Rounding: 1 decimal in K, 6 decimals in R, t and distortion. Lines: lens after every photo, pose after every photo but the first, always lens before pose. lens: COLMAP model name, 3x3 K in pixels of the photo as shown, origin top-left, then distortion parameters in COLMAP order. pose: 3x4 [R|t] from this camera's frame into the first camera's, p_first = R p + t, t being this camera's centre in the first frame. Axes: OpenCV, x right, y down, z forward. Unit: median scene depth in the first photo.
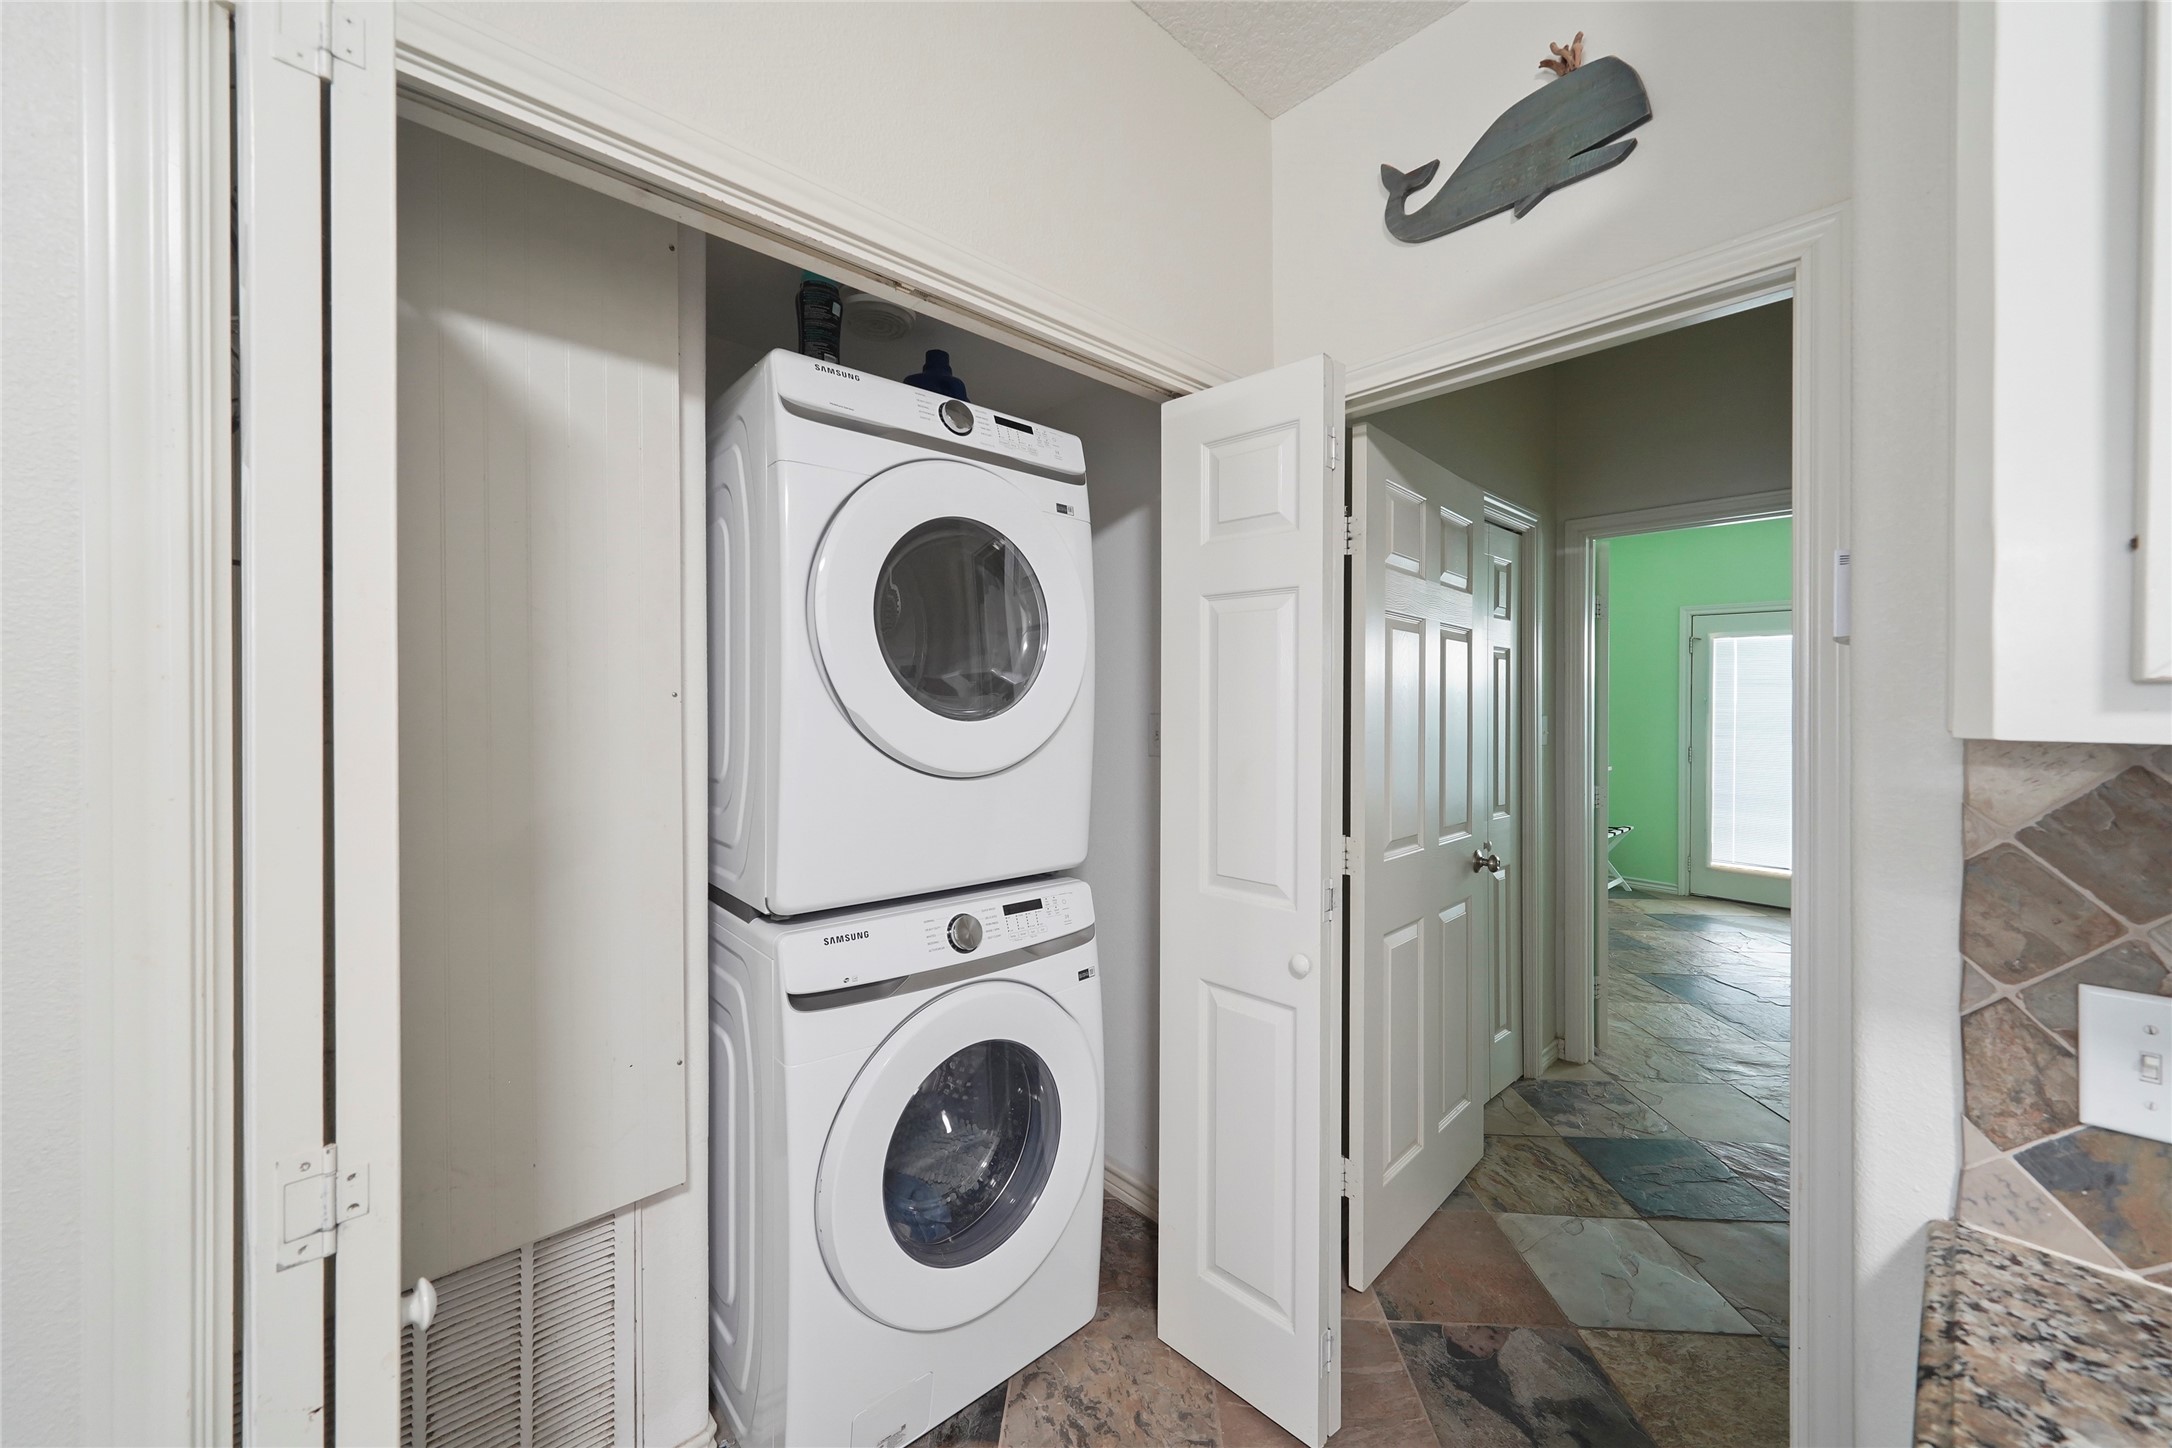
lens RADIAL K [[818.4, 0, 1108.8], [0, 818.4, 689.9], [0, 0, 1]] dist [0.003055, 0.003489]
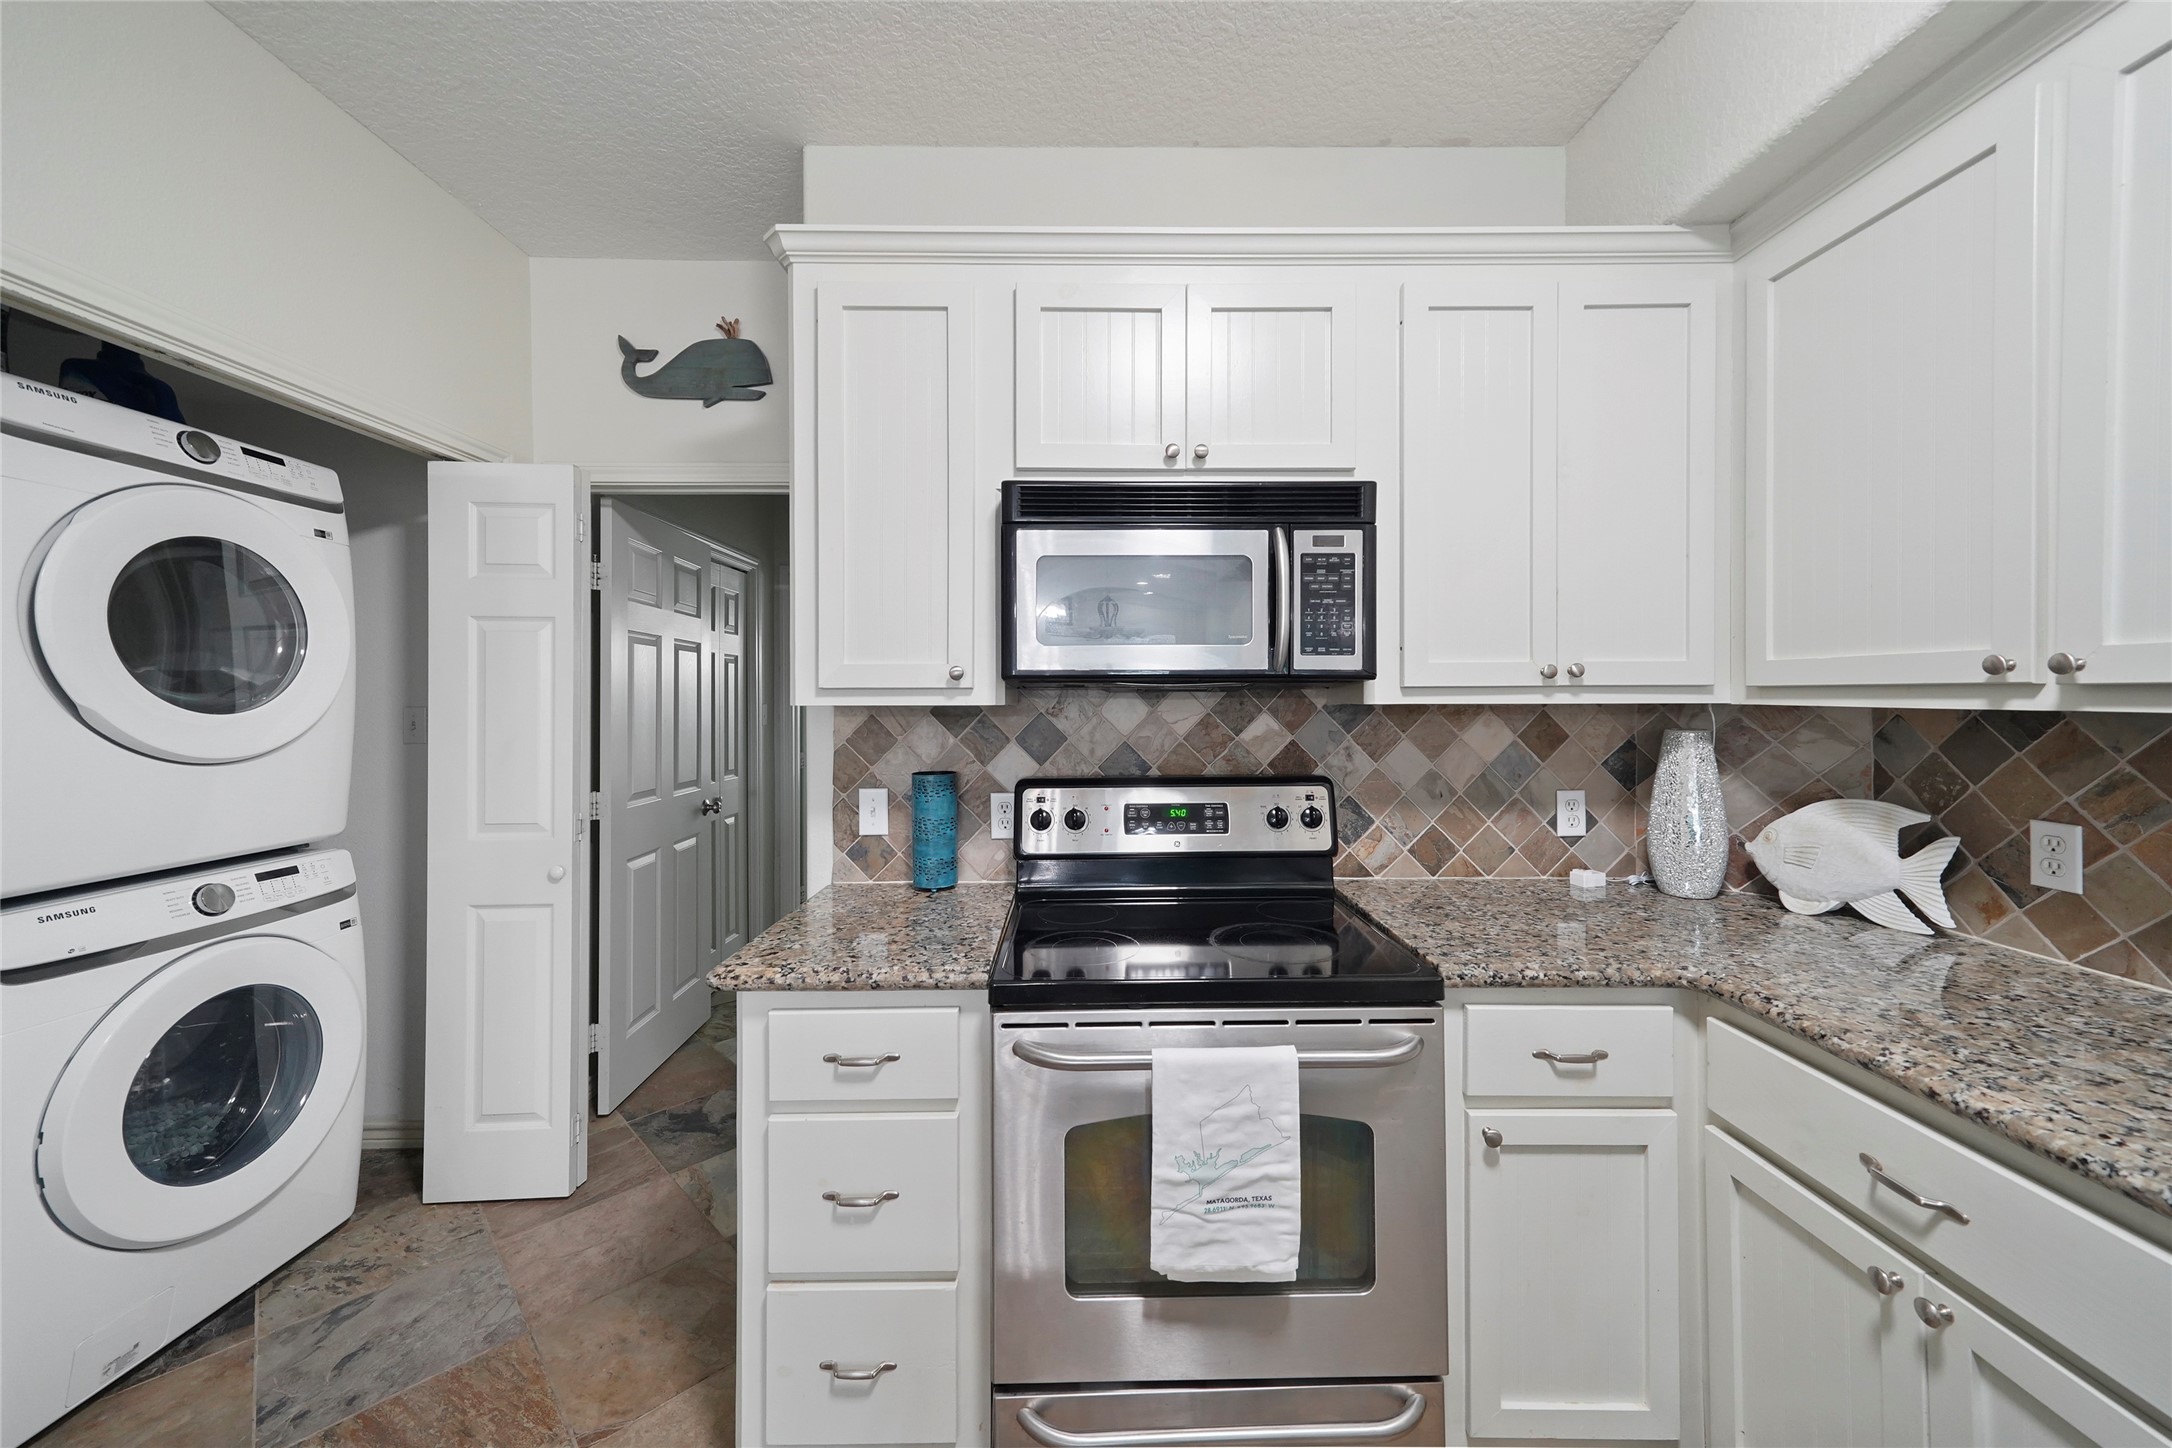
lens RADIAL K [[818.4, 0, 1088.8], [0, 818.4, 689.2], [0, 0, 1]] dist [0.003055, 0.003489]
pose [[0.698852, -0.002977, 0.715260, -0.137158], [-0.003272, 0.999968, 0.007358, -0.009726], [-0.715259, -0.007482, 0.698820, -0.647991]]
